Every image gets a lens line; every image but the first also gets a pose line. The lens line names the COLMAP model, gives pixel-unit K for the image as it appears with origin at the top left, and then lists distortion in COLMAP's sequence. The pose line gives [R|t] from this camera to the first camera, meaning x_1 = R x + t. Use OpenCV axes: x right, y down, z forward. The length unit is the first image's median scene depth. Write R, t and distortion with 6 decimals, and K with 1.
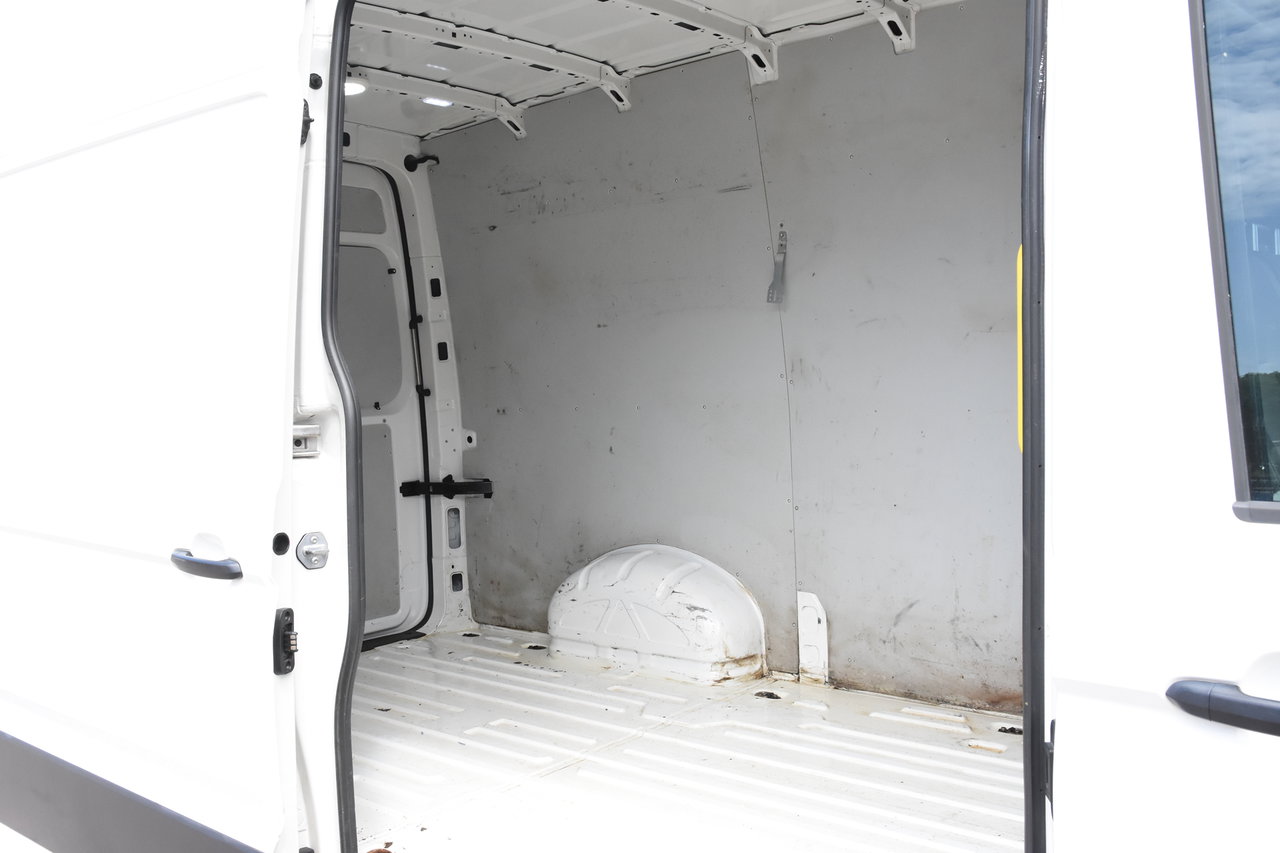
lens RADIAL K [[1190.7, 0, 643.4], [0, 1190.7, 426.2], [0, 0, 1]] dist [-0.039771, 0.000000]
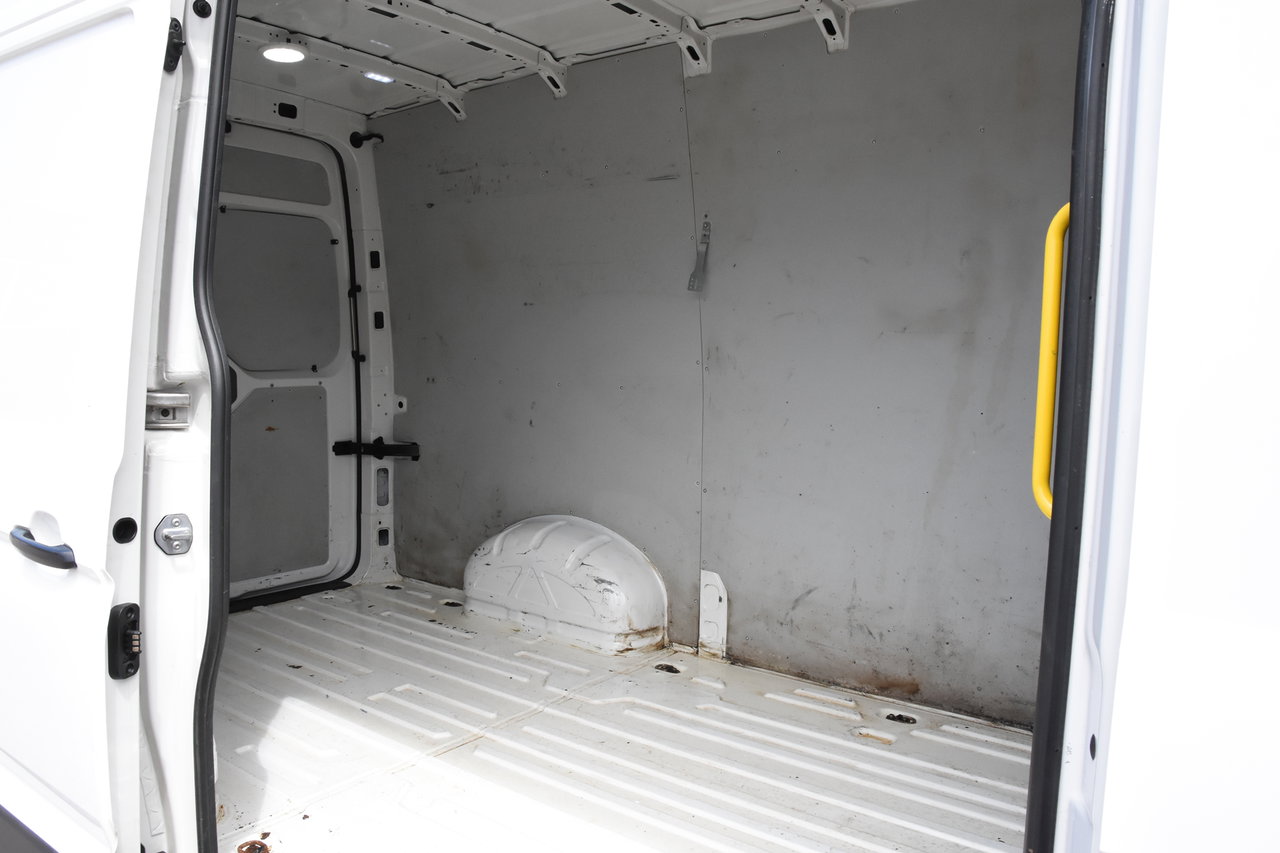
lens RADIAL K [[952.1, 0, 640.7], [0, 952.1, 427.3], [0, 0, 1]] dist [-0.092555, 0.015803]
pose [[0.996238, 0.051759, 0.069509, 0.012776], [-0.054277, 0.997918, 0.034835, -0.012725], [-0.067562, -0.038477, 0.996973, 0.183149]]
